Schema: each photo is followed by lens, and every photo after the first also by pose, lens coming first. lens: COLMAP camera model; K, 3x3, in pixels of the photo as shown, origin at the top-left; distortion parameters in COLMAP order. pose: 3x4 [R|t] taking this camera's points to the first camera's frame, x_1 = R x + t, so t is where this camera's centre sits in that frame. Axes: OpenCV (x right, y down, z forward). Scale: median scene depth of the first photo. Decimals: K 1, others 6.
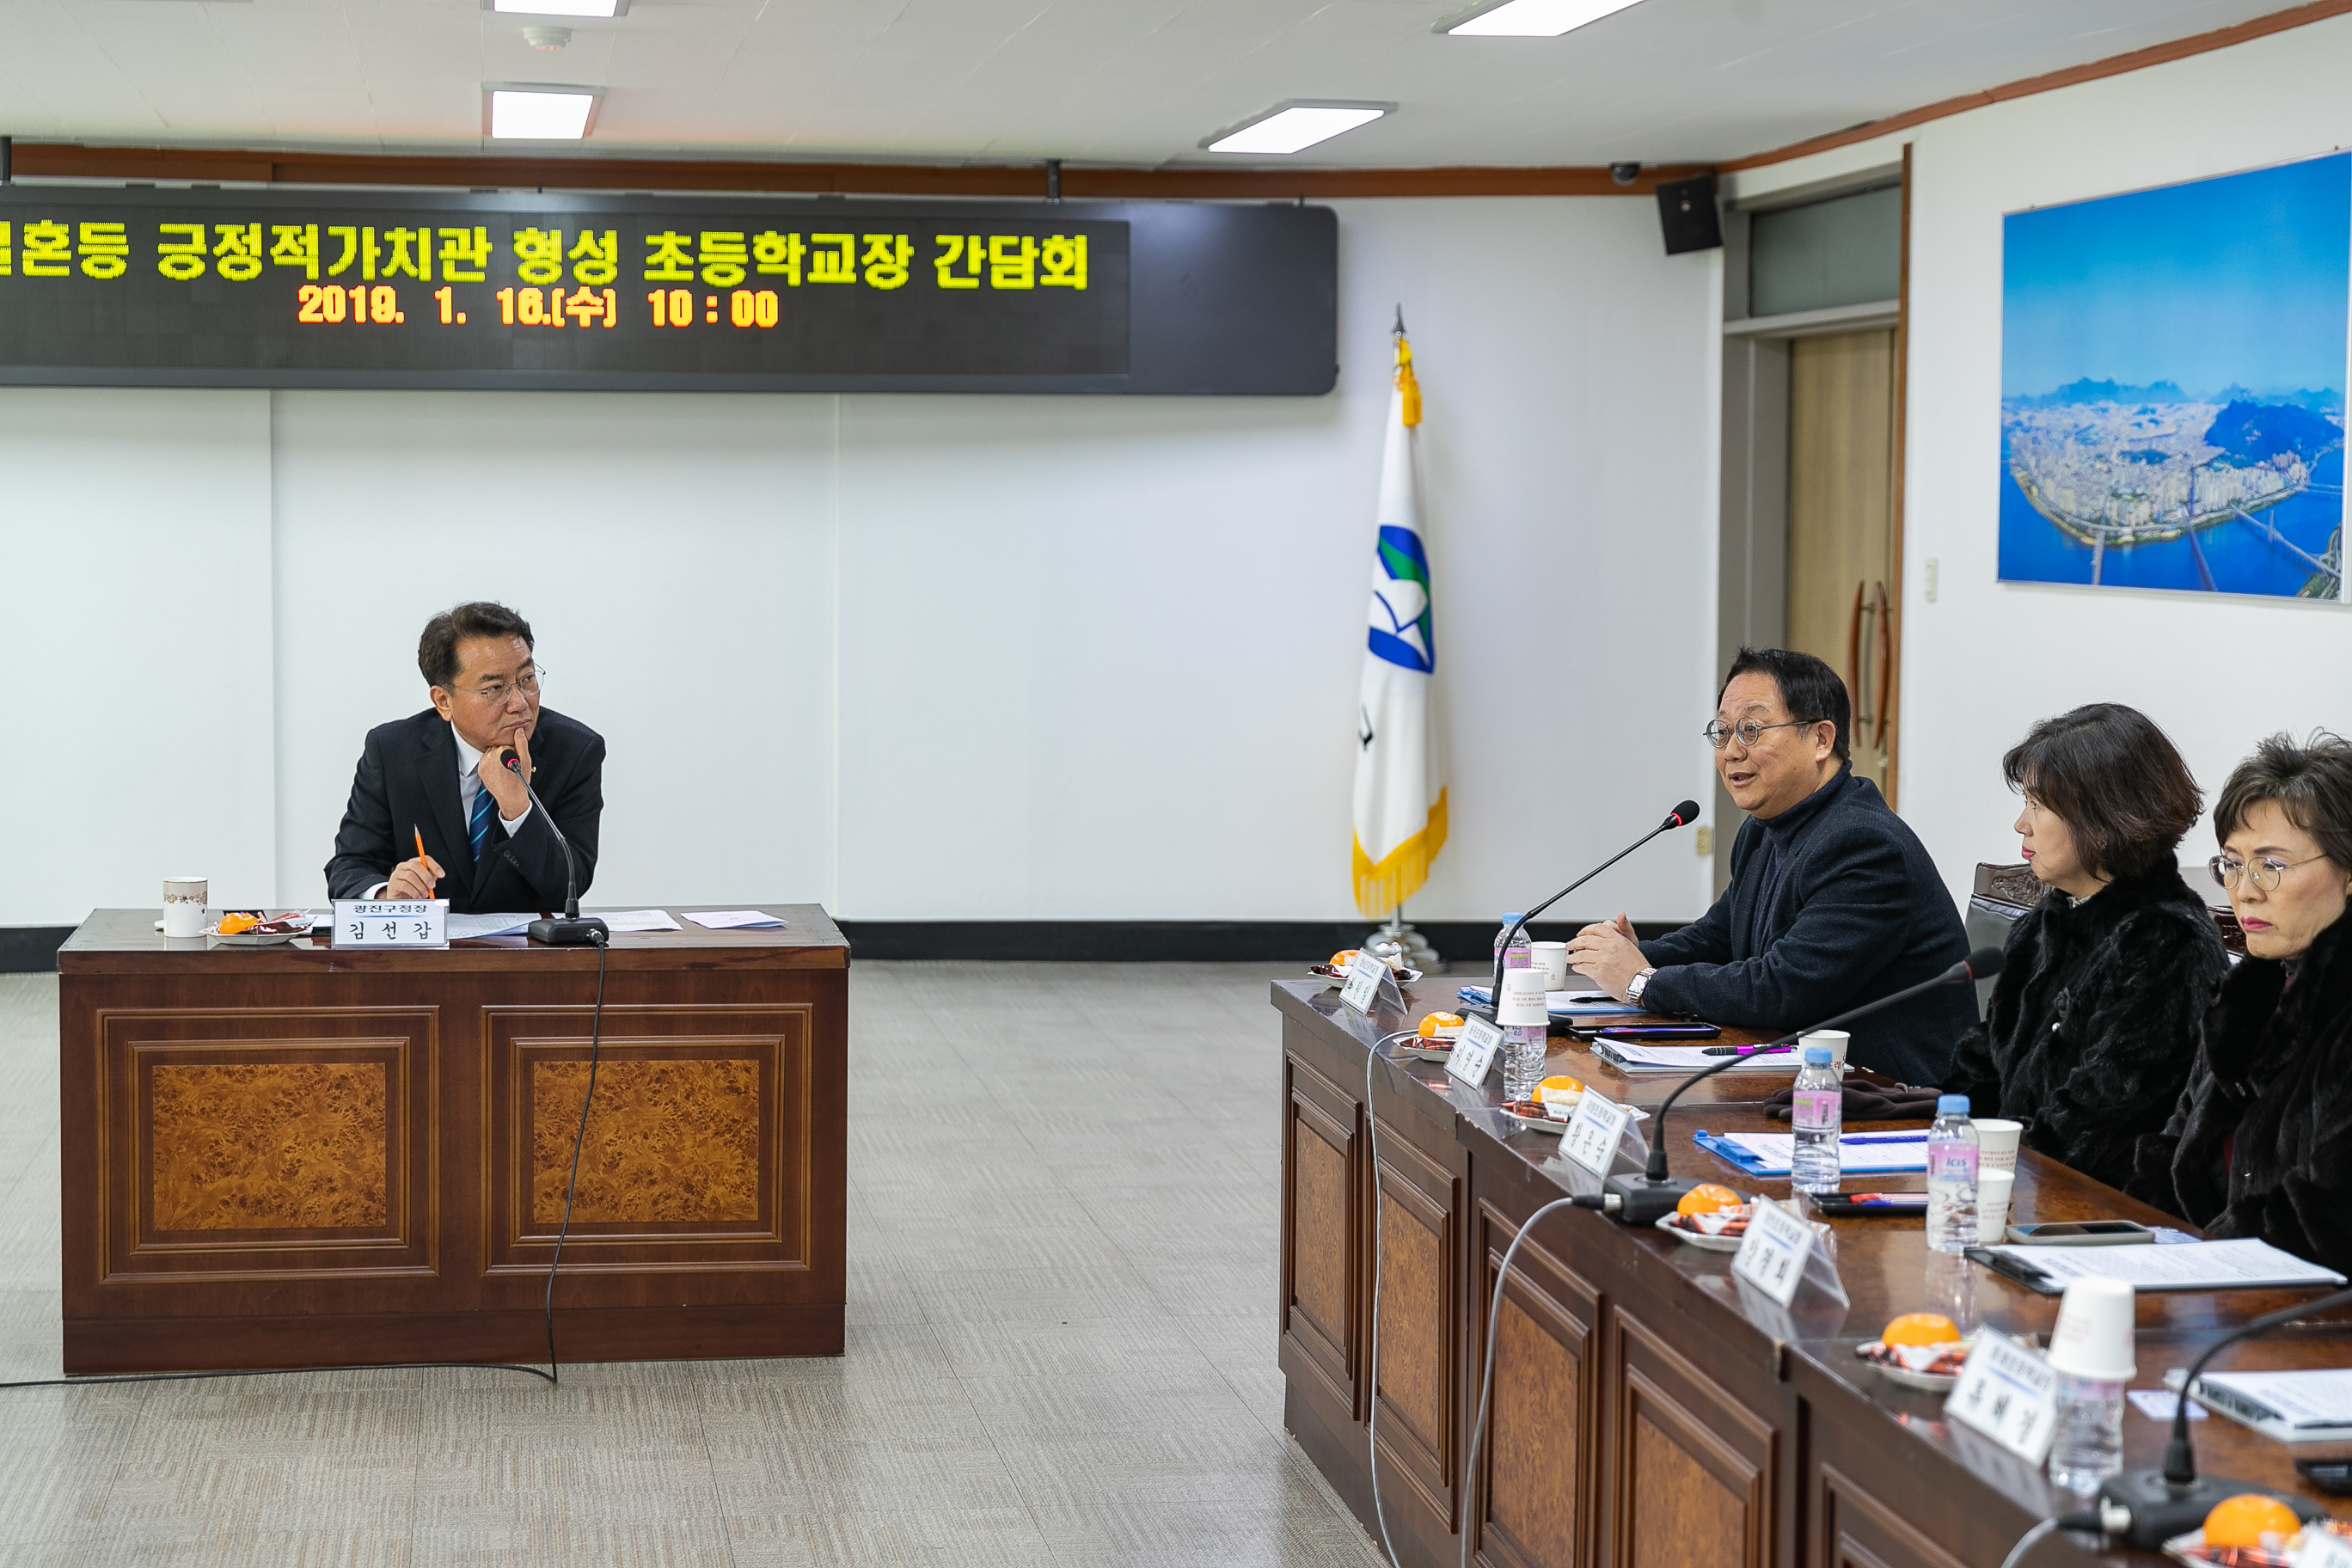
lens RADIAL K [[4041.8, 0, 1172.3], [0, 4041.8, 794.6], [0, 0, 1]] dist [0.022089, 0.000000]
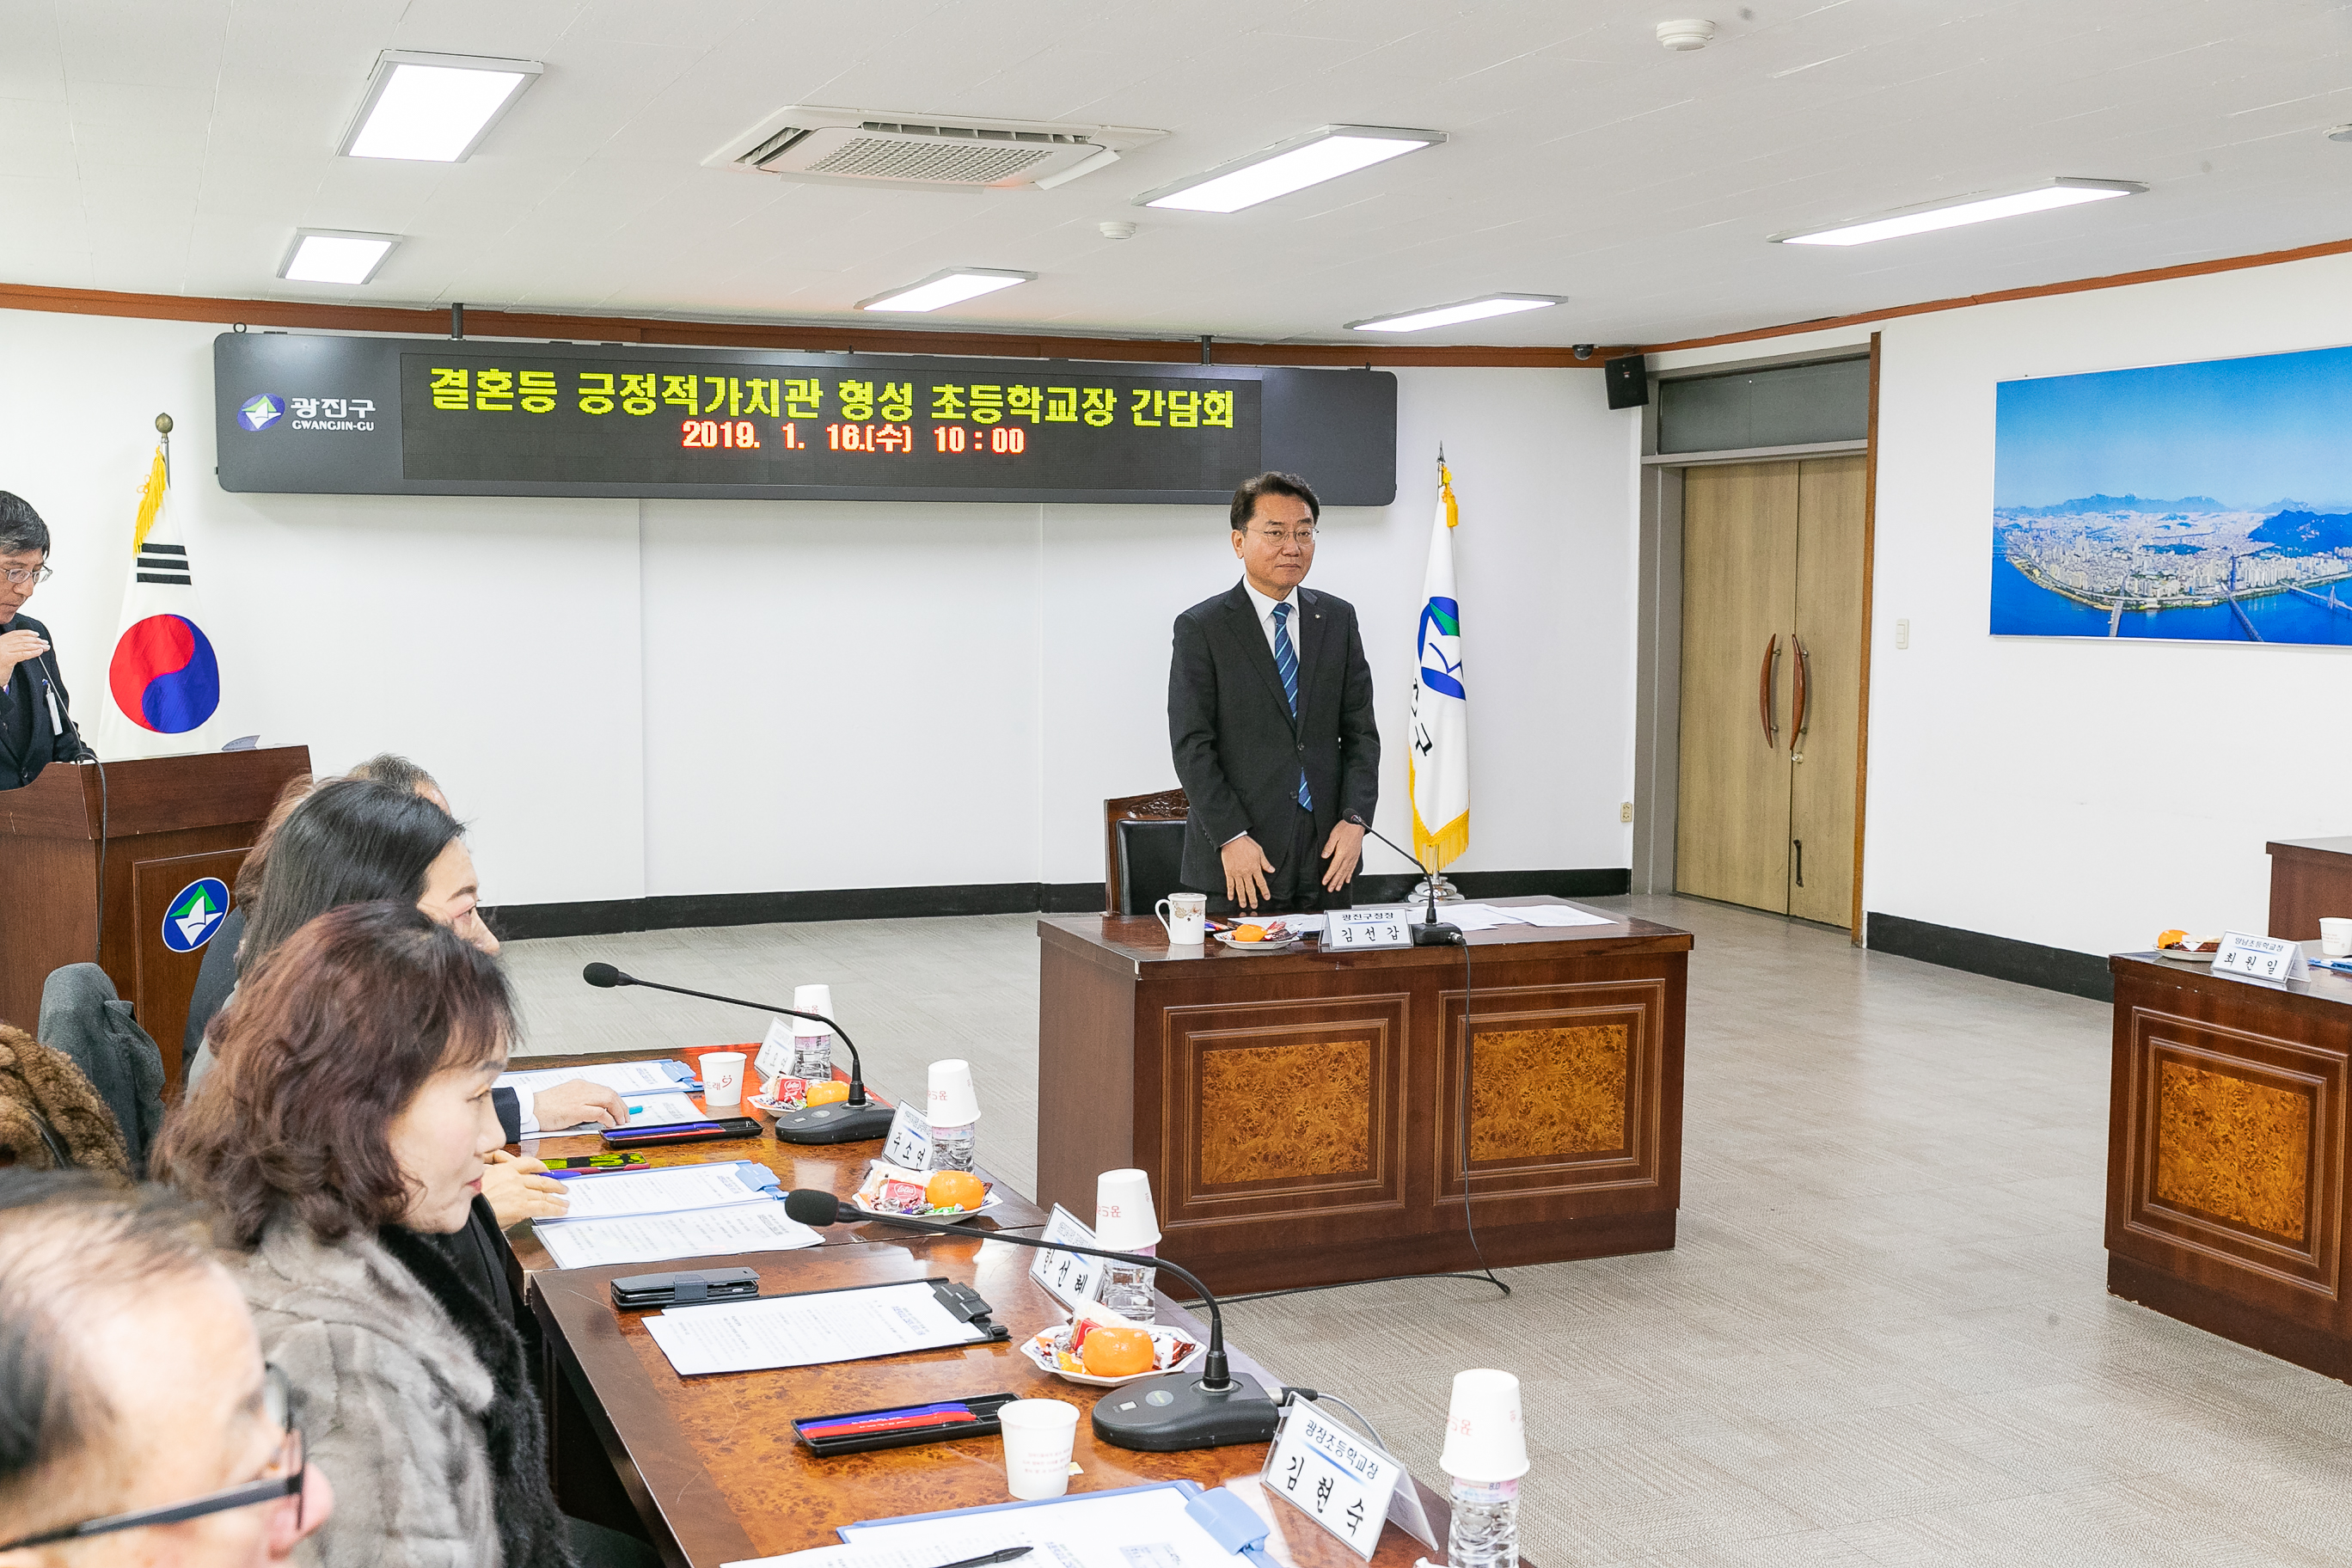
lens RADIAL K [[2573.5, 0, 1179.1], [0, 2573.5, 794.7], [0, 0, 1]] dist [0.017681, 0.000000]
pose [[0.975915, -0.021464, 0.217094, -0.242686], [0.018558, 0.999709, 0.015415, -0.012937], [-0.217362, -0.011015, 0.976029, 0.137898]]
